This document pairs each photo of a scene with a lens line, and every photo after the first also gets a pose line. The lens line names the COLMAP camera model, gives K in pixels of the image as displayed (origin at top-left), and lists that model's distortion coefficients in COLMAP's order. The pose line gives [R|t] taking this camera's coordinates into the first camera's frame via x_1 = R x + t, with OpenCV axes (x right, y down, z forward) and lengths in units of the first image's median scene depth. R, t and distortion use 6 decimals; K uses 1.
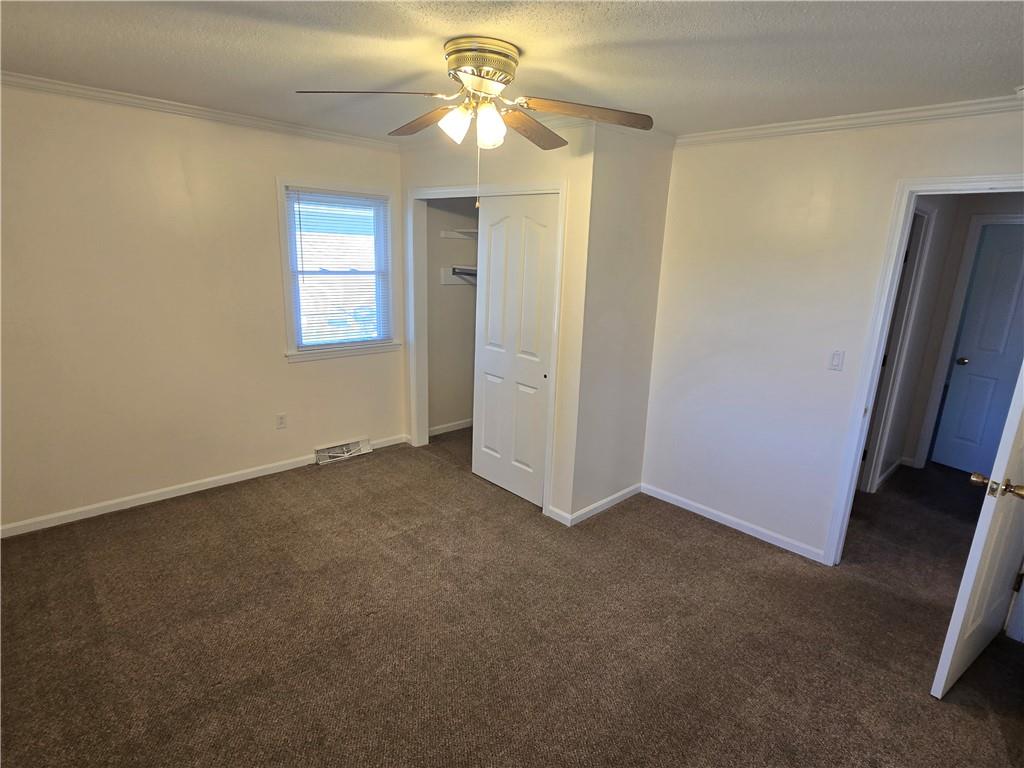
lens RADIAL K [[548.7, 0, 518.8], [0, 548.7, 390.6], [0, 0, 1]] dist [-0.005484, 0.000580]
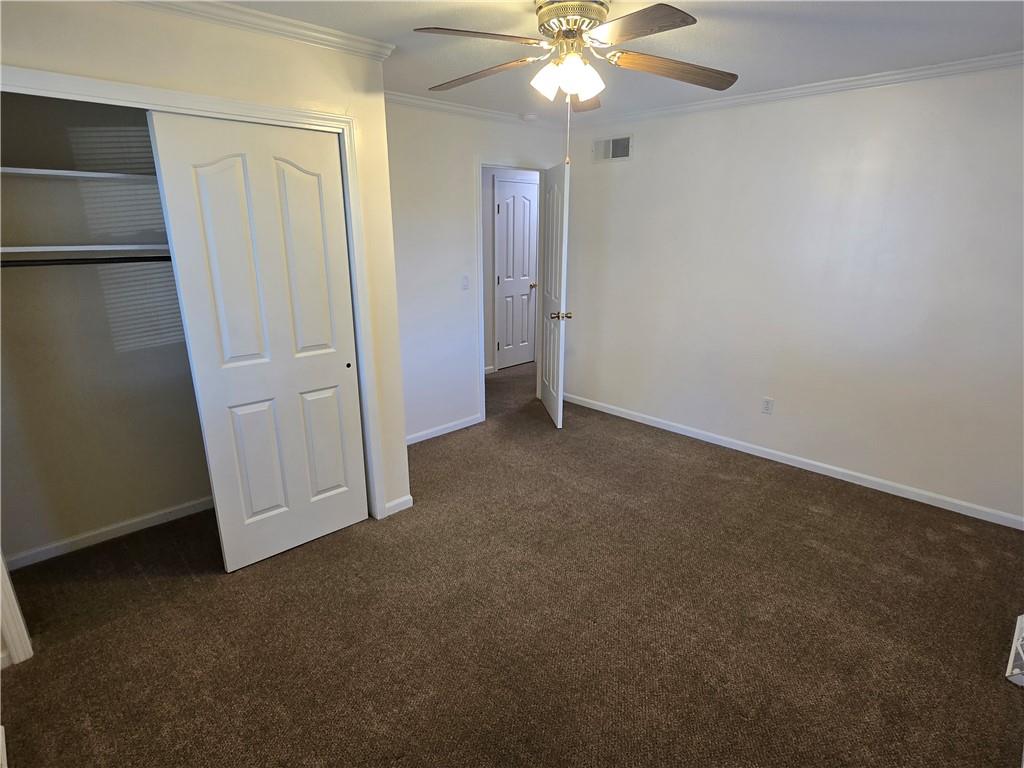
lens RADIAL K [[548.7, 0, 518.8], [0, 548.7, 390.6], [0, 0, 1]] dist [-0.005484, 0.000580]
pose [[-0.016745, -0.330890, 0.943521, -0.667833], [0.247881, 0.912820, 0.324522, -0.175917], [-0.968646, 0.239315, 0.066737, 0.645975]]
